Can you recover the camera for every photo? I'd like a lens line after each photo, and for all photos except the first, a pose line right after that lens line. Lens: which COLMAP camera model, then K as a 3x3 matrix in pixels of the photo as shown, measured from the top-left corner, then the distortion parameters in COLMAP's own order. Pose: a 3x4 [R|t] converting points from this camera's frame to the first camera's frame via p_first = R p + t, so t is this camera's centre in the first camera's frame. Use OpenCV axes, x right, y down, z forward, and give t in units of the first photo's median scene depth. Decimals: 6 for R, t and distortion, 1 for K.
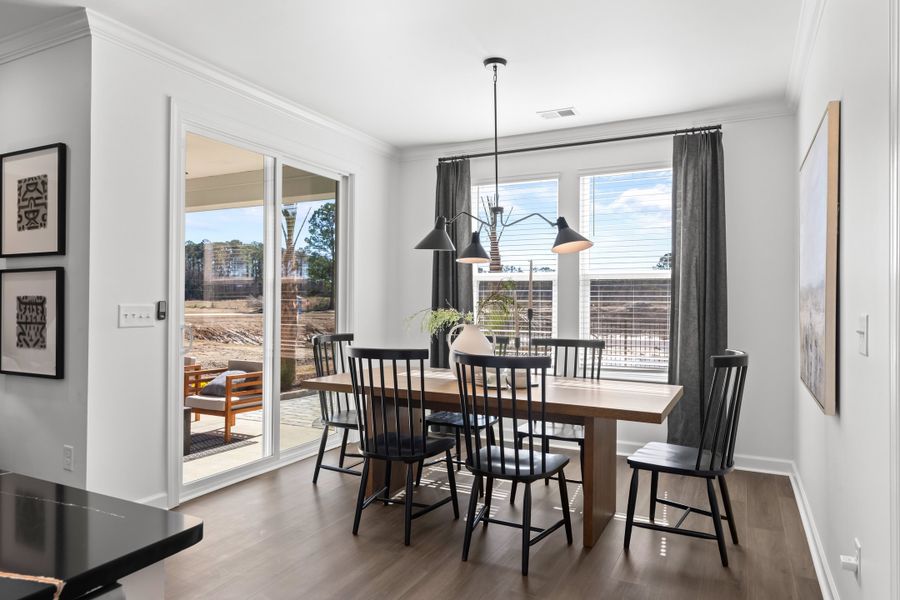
lens RADIAL K [[565.0, 0, 450.0], [0, 565.0, 300.0], [0, 0, 1]] dist [0.006636, 0.001761]
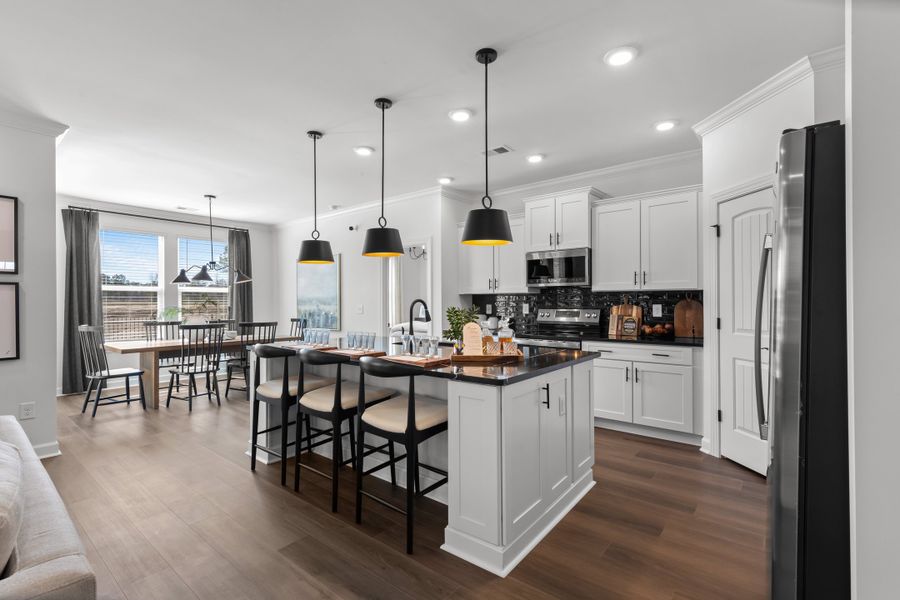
lens RADIAL K [[413.0, 0, 450.0], [0, 413.0, 300.0], [0, 0, 1]] dist [0.000687, 0.000132]
pose [[0.211108, -0.007587, 0.977433, -1.087510], [0.011984, 0.999915, 0.005173, -0.003197], [-0.977389, 0.010621, 0.211181, -0.228712]]
